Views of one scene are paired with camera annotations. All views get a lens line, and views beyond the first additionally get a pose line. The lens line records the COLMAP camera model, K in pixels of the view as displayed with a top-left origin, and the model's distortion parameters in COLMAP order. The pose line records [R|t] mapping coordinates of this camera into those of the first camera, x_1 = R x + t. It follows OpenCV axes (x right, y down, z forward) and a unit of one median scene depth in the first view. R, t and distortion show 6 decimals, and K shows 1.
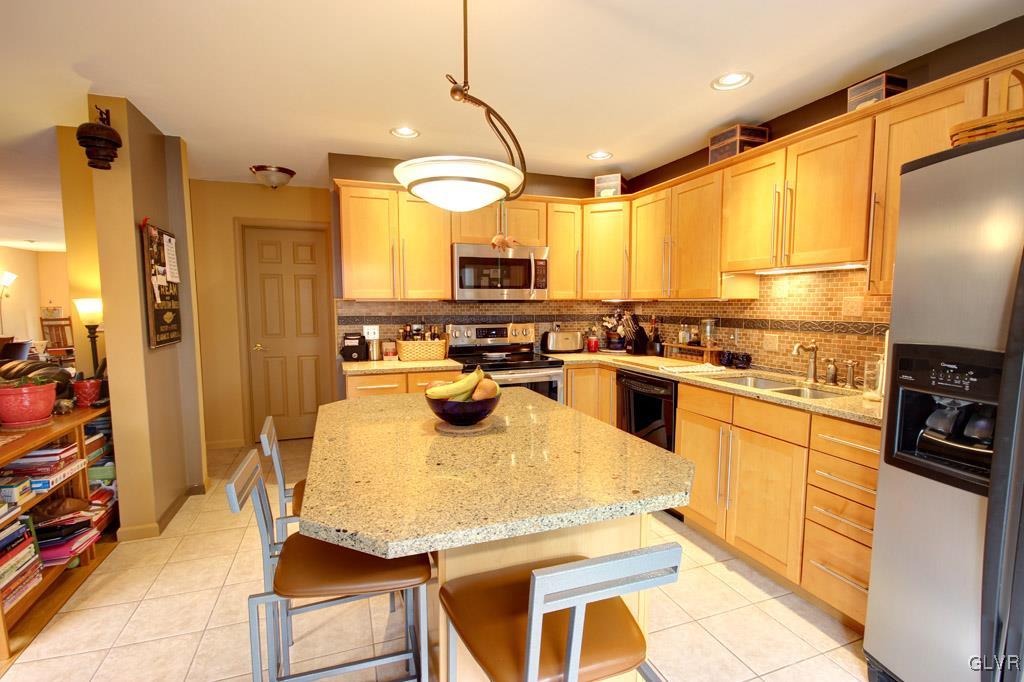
lens RADIAL K [[473.6, 0, 511.8], [0, 473.6, 345.2], [0, 0, 1]] dist [-0.013955, 0.000518]
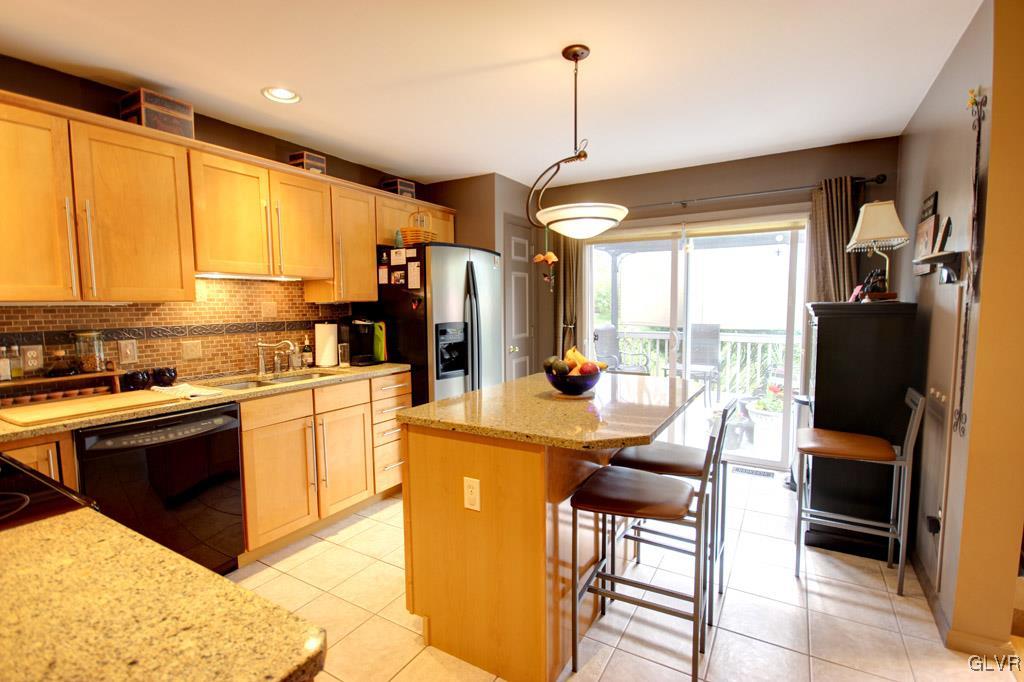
lens RADIAL K [[473.6, 0, 512.5], [0, 473.6, 343.9], [0, 0, 1]] dist [-0.013955, 0.000518]
pose [[-0.638077, -0.054501, 0.768041, -0.594112], [0.076544, 0.988061, 0.133706, -0.097333], [-0.766158, 0.144104, -0.626287, 1.143829]]
